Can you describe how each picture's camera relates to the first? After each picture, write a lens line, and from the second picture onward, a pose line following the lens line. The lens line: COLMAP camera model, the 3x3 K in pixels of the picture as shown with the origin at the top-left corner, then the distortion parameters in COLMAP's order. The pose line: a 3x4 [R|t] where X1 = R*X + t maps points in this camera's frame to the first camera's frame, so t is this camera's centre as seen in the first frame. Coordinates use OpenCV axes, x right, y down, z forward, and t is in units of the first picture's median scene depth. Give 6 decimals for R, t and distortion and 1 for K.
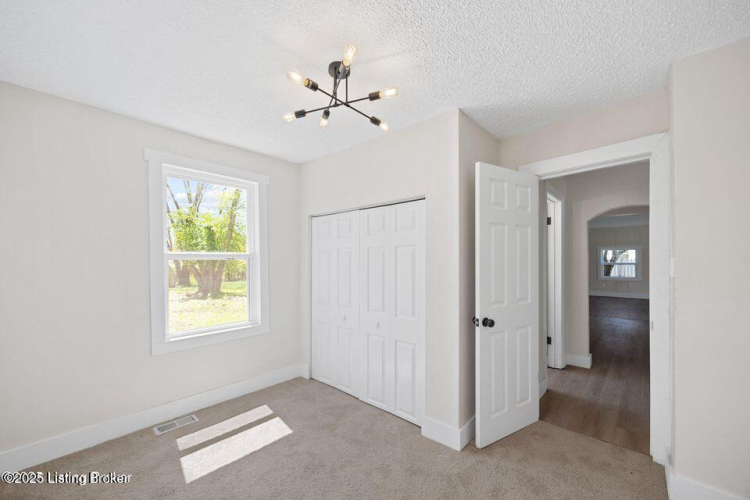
lens RADIAL K [[293.4, 0, 374.0], [0, 293.4, 249.4], [0, 0, 1]] dist [0.000407, 0.000019]
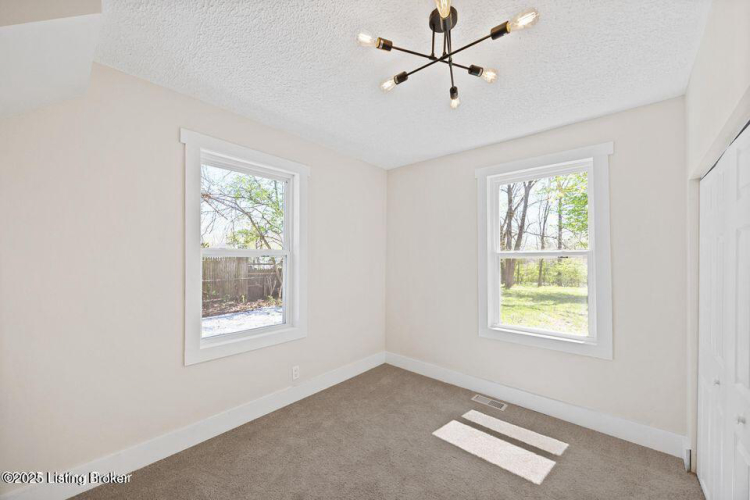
lens RADIAL K [[293.4, 0, 374.9], [0, 293.4, 254.6], [0, 0, 1]] dist [0.000407, 0.000019]
pose [[0.004339, -0.008766, -0.999952, 0.485152], [0.031690, 0.999461, -0.008625, 0.016291], [0.999488, -0.031651, 0.004614, 0.579650]]
